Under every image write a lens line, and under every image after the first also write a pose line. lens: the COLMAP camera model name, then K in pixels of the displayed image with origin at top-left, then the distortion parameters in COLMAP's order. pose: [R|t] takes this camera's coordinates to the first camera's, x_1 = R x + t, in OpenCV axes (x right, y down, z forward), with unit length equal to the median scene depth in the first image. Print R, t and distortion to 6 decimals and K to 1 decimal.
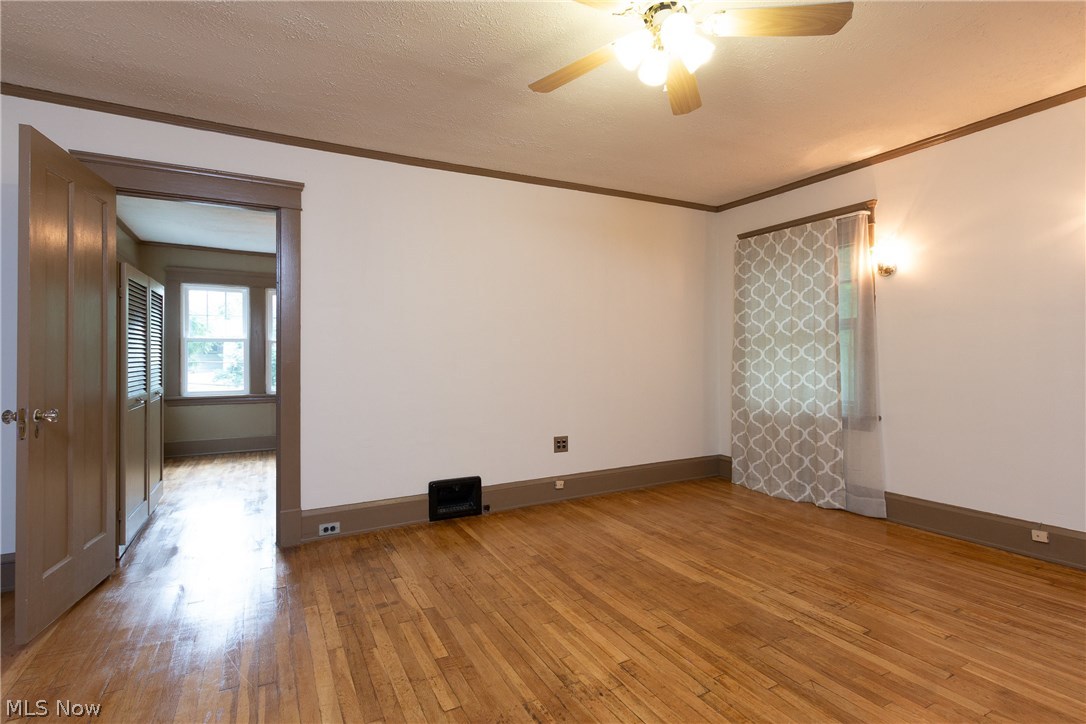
lens RADIAL K [[519.1, 0, 543.0], [0, 519.1, 362.0], [0, 0, 1]] dist [0.003076, -0.000085]
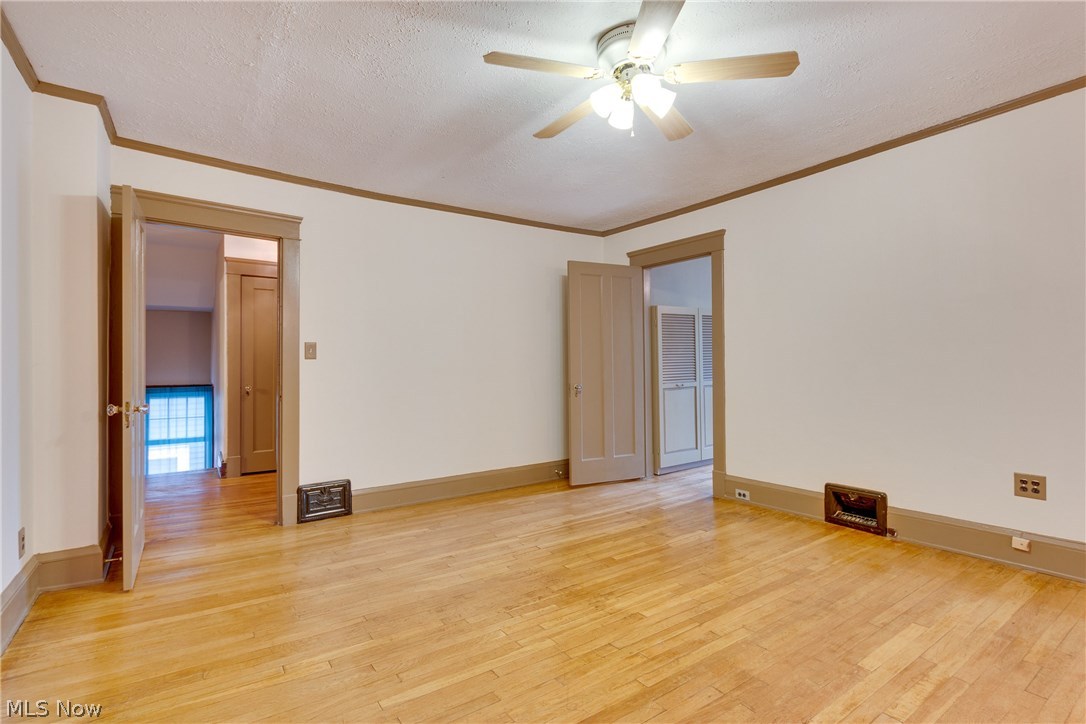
lens RADIAL K [[512.8, 0, 547.2], [0, 512.8, 367.6], [0, 0, 1]] dist [0.001132, -0.000463]
pose [[0.128350, 0.014164, -0.991628, 1.046186], [0.005868, 0.999870, 0.015041, -0.015249], [0.991712, -0.007750, 0.128250, 0.505775]]
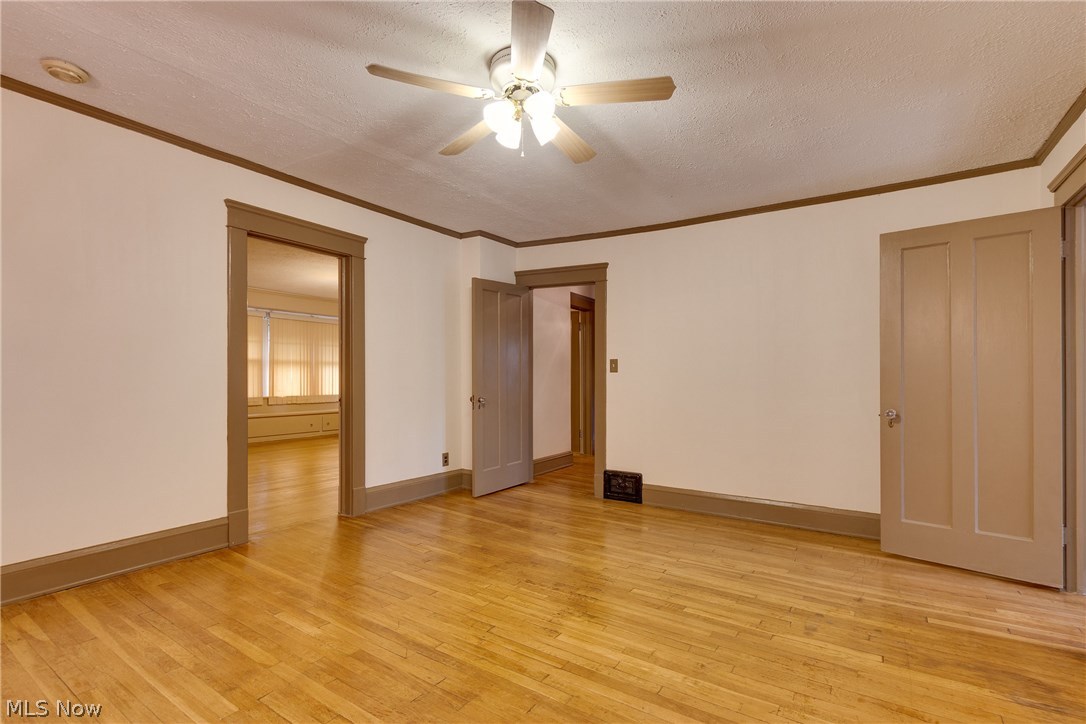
lens RADIAL K [[512.8, 0, 547.2], [0, 512.8, 367.6], [0, 0, 1]] dist [0.001132, -0.000463]
pose [[-0.877575, -0.006581, -0.479394, 0.591077], [-0.000142, 0.999909, -0.013466, -0.010946], [0.479439, -0.011749, -0.877497, 1.611158]]
